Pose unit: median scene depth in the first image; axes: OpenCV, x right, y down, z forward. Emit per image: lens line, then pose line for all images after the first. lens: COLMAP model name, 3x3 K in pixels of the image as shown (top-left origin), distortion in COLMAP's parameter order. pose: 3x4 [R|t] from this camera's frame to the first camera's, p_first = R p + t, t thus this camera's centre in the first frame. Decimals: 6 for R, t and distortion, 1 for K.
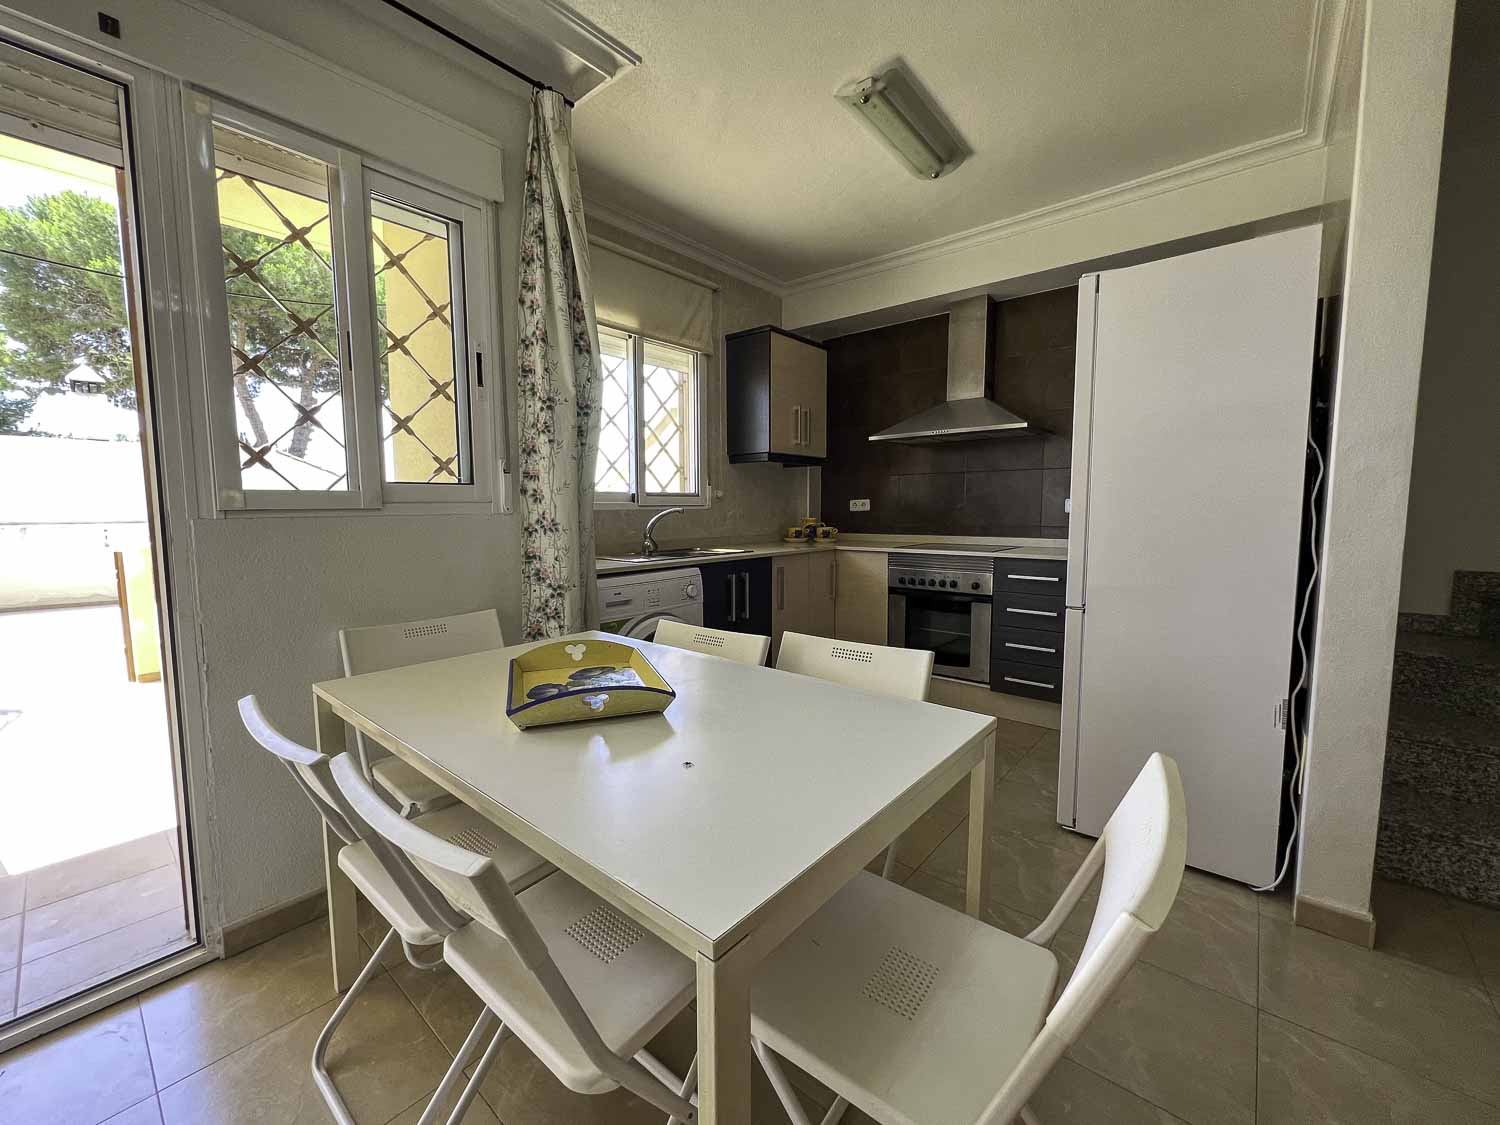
lens RADIAL K [[610.3, 0, 750.0], [0, 610.3, 562.5], [0, 0, 1]] dist [-0.002833, -0.000040]
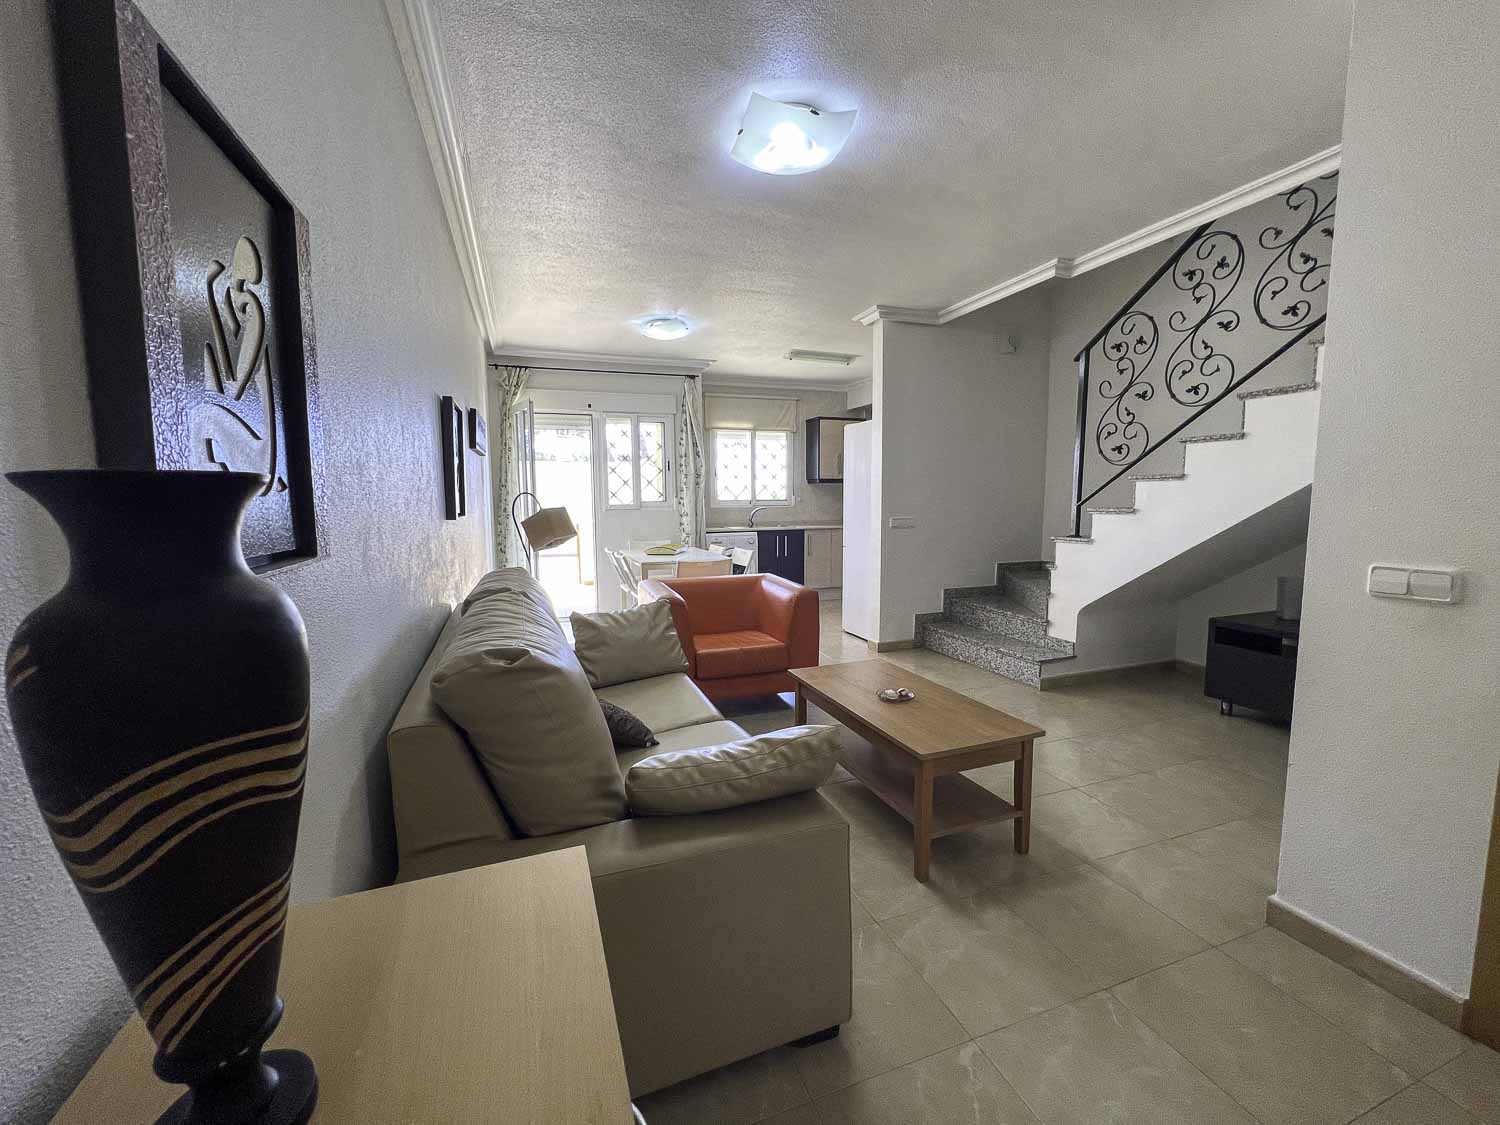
lens RADIAL K [[602.3, 0, 746.8], [0, 602.3, 555.1], [0, 0, 1]] dist [-0.001933, -0.000157]
pose [[0.873008, 0.044051, -0.485712, 0.910662], [-0.040794, 0.999018, 0.017283, 0.052701], [0.485996, 0.004726, 0.873948, -0.970468]]
